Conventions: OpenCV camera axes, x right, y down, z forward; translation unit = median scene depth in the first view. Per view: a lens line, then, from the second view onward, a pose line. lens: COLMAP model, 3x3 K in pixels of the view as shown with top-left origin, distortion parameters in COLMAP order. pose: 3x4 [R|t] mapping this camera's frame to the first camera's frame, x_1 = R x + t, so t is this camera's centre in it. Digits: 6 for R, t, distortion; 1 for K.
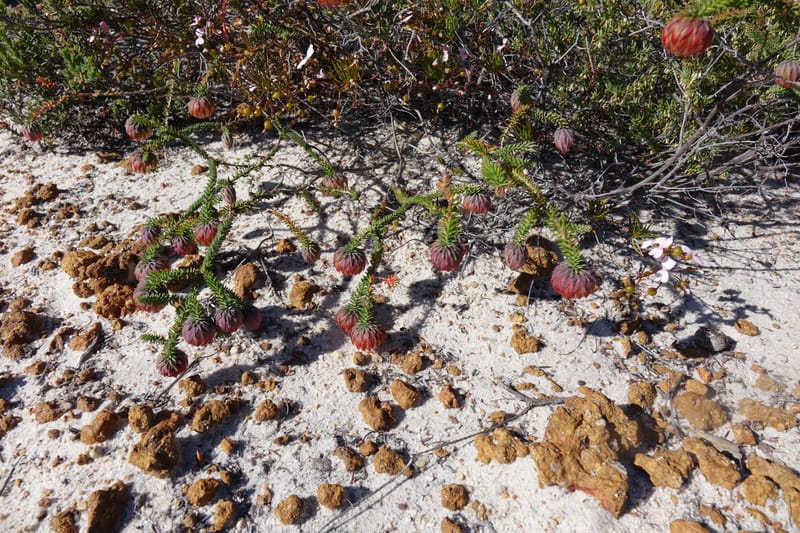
lens RADIAL K [[553.4, 0, 400.0], [0, 553.4, 266.5], [0, 0, 1]] dist [0.001224, -0.026950]
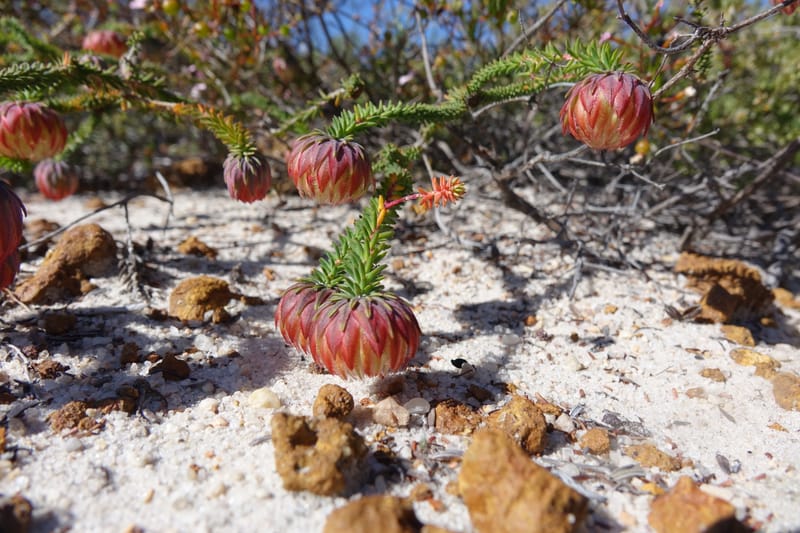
lens RADIAL K [[553.4, 0, 400.0], [0, 553.4, 266.5], [0, 0, 1]] dist [0.001224, -0.026950]
pose [[0.997198, 0.066944, 0.033389, -0.052272], [-0.046520, 0.904447, -0.424042, 0.223658], [-0.058585, 0.421300, 0.905027, 0.690106]]
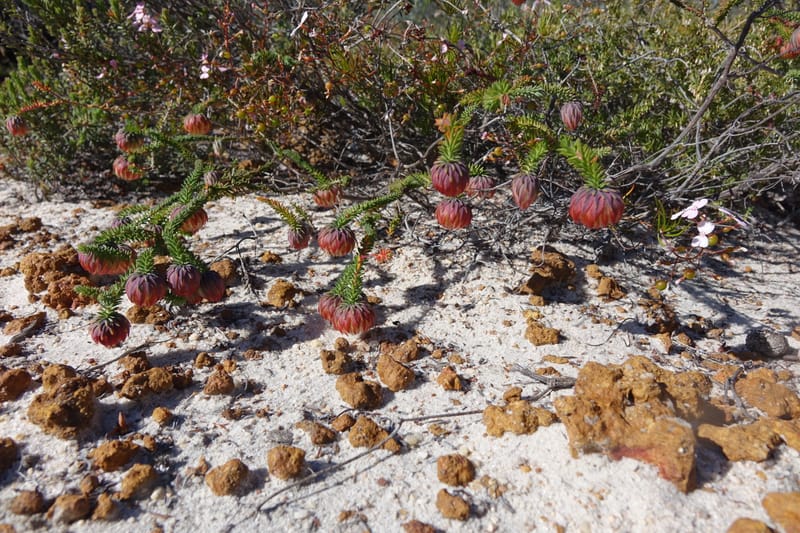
lens RADIAL K [[553.4, 0, 400.0], [0, 553.4, 266.5], [0, 0, 1]] dist [0.001224, -0.026950]
pose [[0.999730, 0.011740, -0.020051, 0.028444], [-0.016781, 0.961692, -0.273618, 0.277195], [0.016070, 0.273881, 0.961629, 0.173832]]
